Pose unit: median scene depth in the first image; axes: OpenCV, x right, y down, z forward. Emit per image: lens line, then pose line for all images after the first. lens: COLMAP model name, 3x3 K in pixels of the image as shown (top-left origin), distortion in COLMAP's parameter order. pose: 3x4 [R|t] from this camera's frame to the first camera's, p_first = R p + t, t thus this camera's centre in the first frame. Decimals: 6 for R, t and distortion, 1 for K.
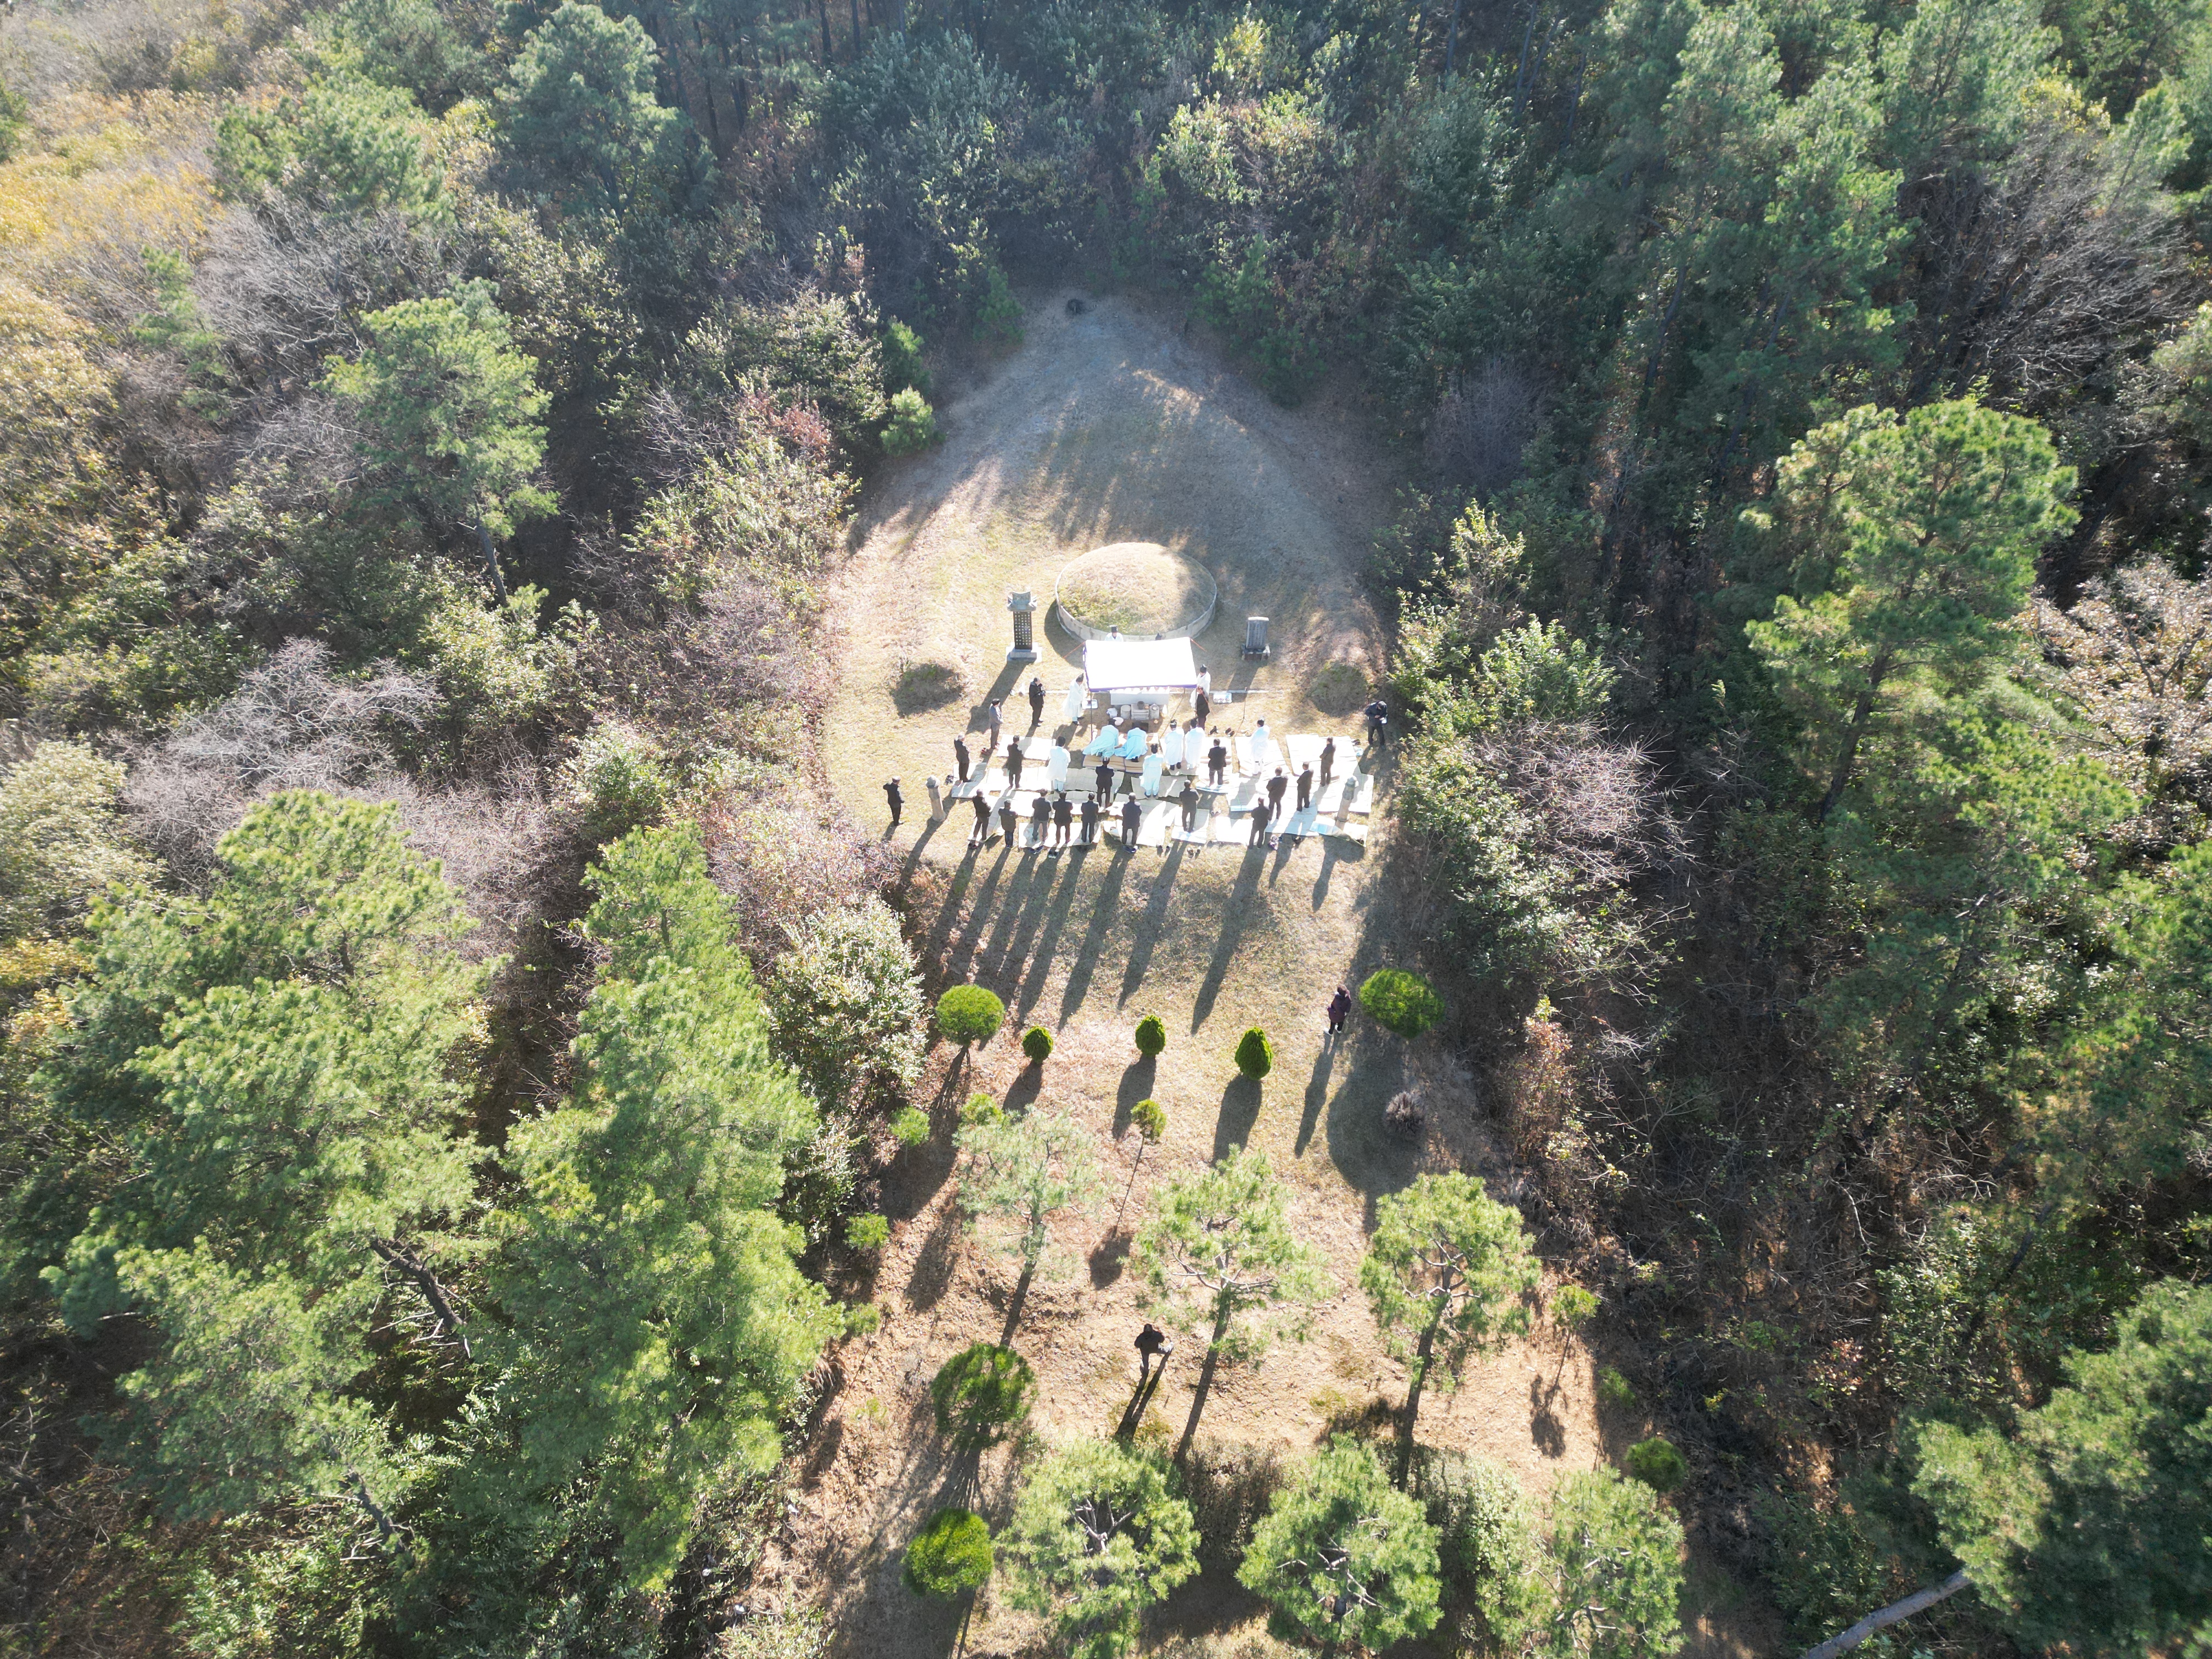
lens RADIAL K [[1529.2, 0, 1117.0], [0, 1529.2, 826.2], [0, 0, 1]] dist [0.066903, -0.045180]
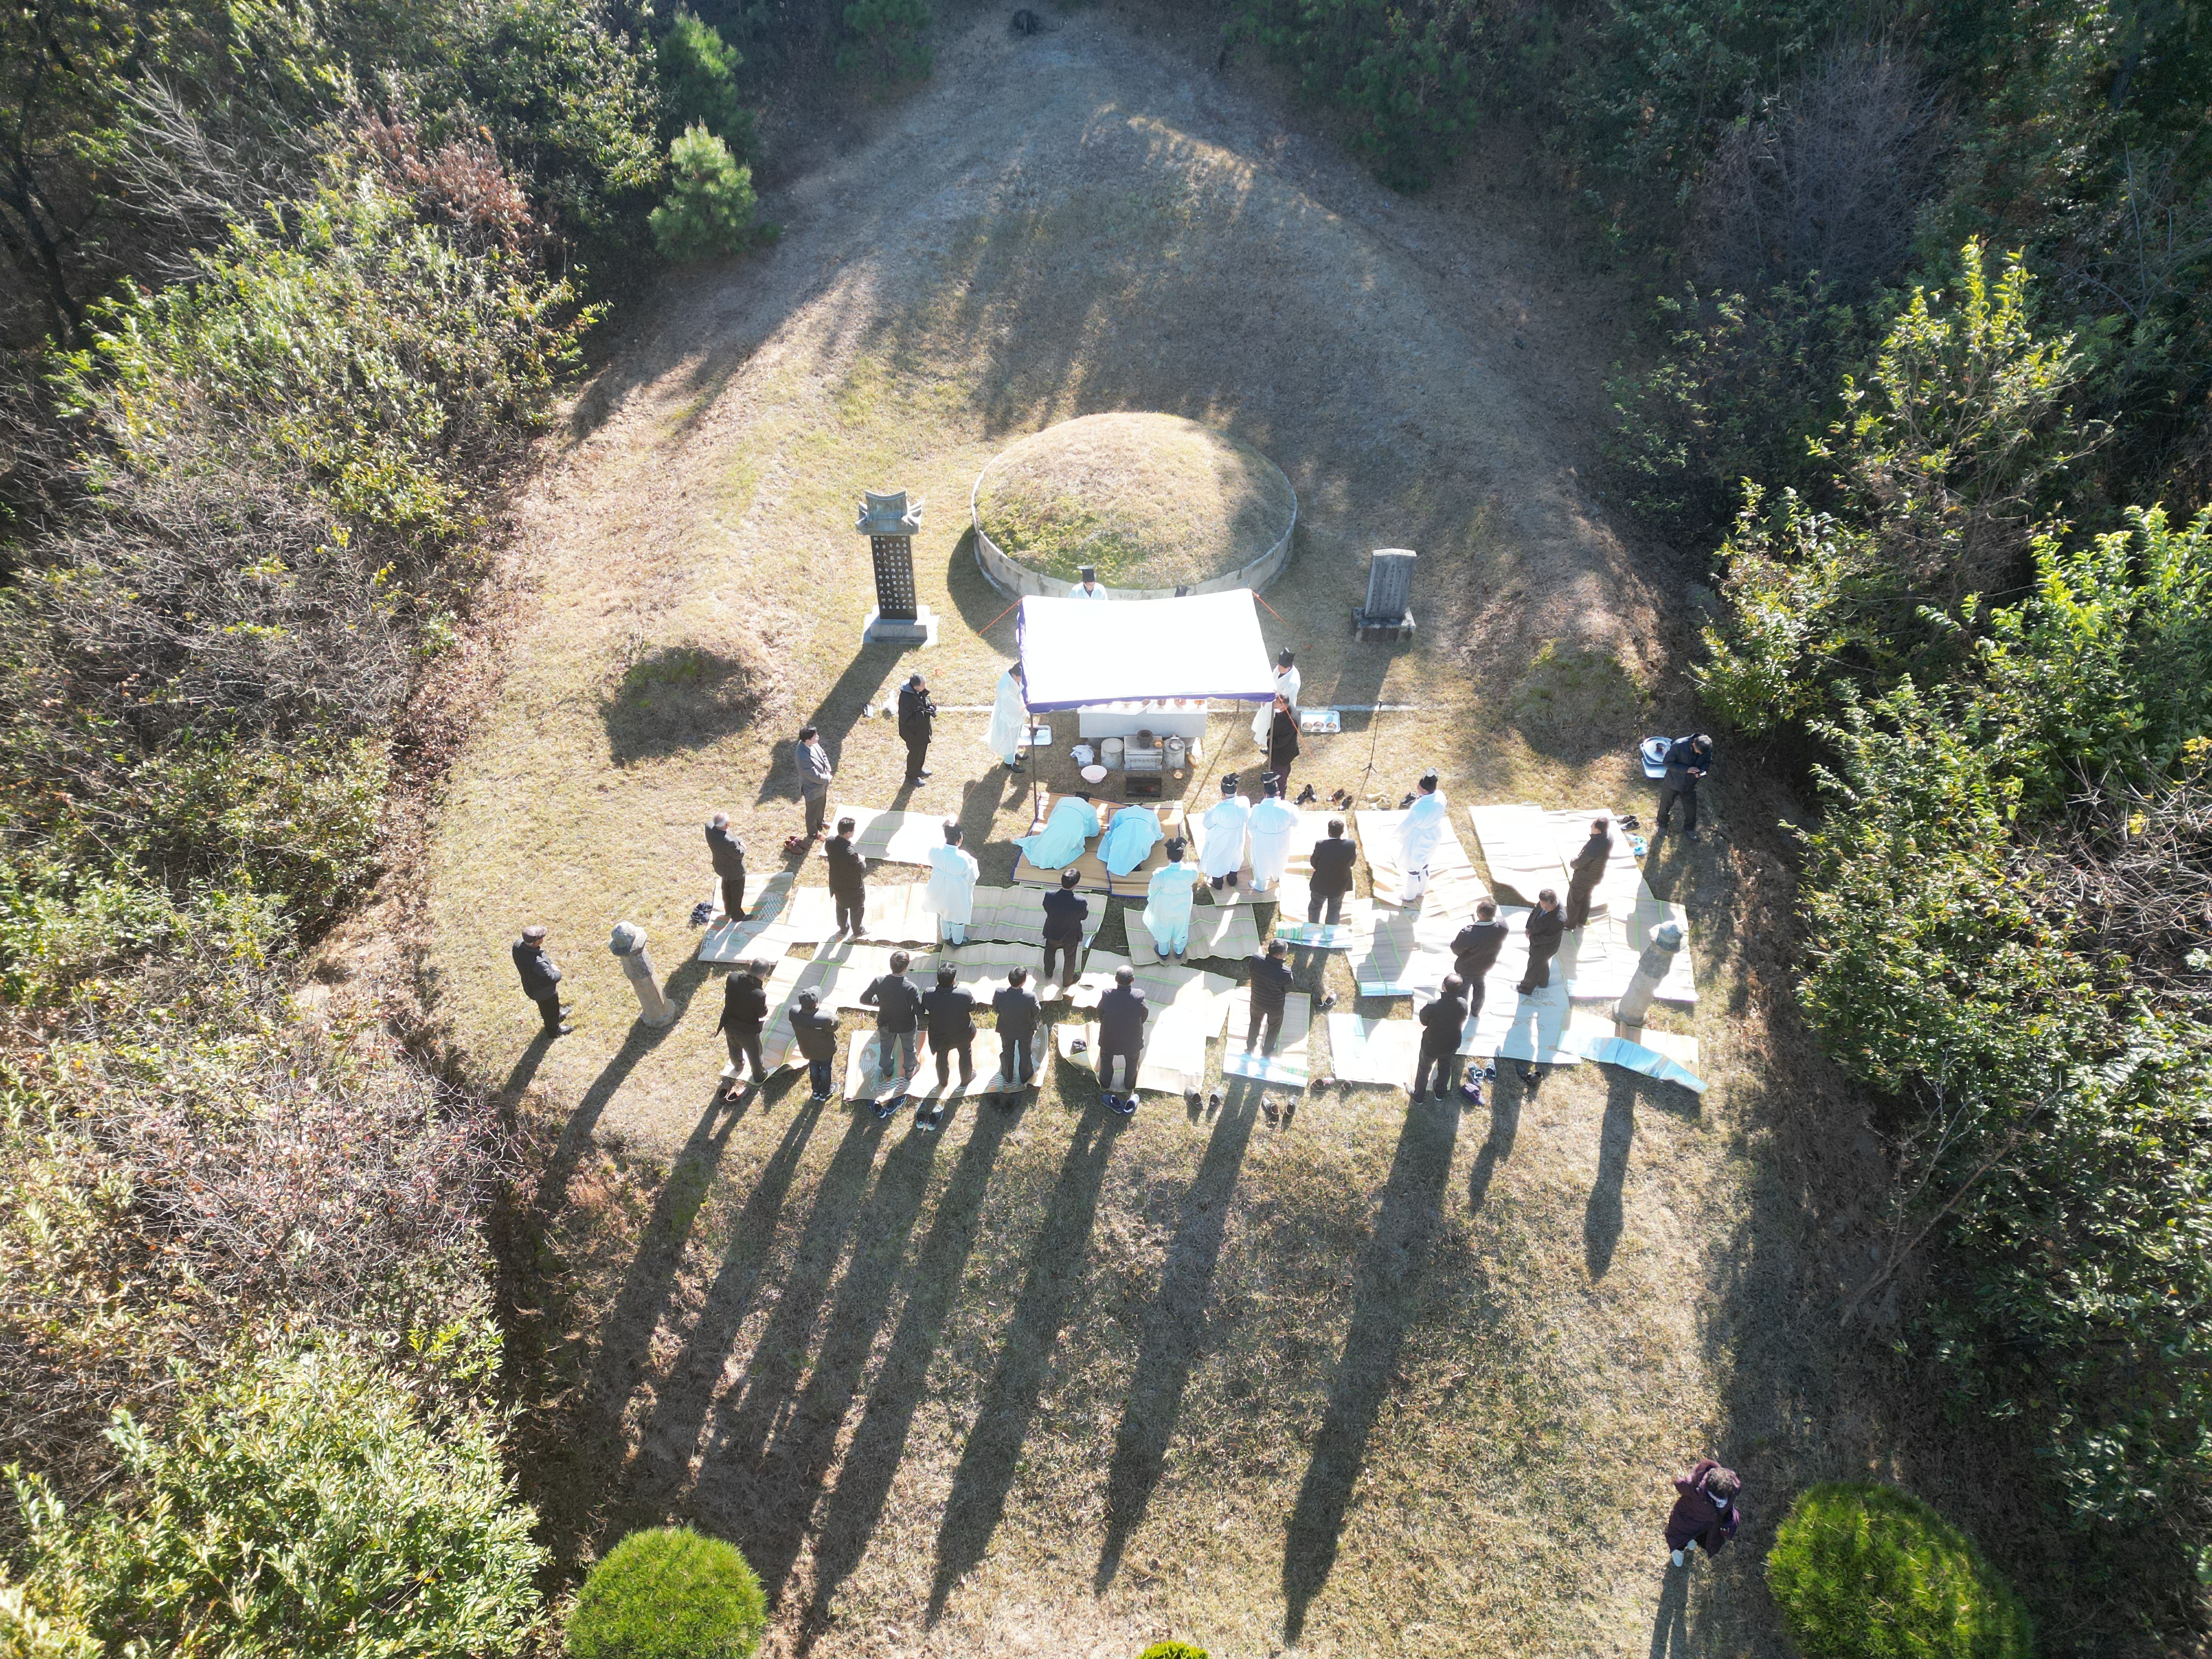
lens RADIAL K [[1529.2, 0, 1113.1], [0, 1529.2, 823.0], [0, 0, 1]] dist [0.066903, -0.045180]
pose [[1.000000, 0.000056, -0.000869, 0.006704], [-0.000059, 0.999992, -0.003922, -0.054946], [0.000869, 0.003923, 0.999992, 0.570805]]
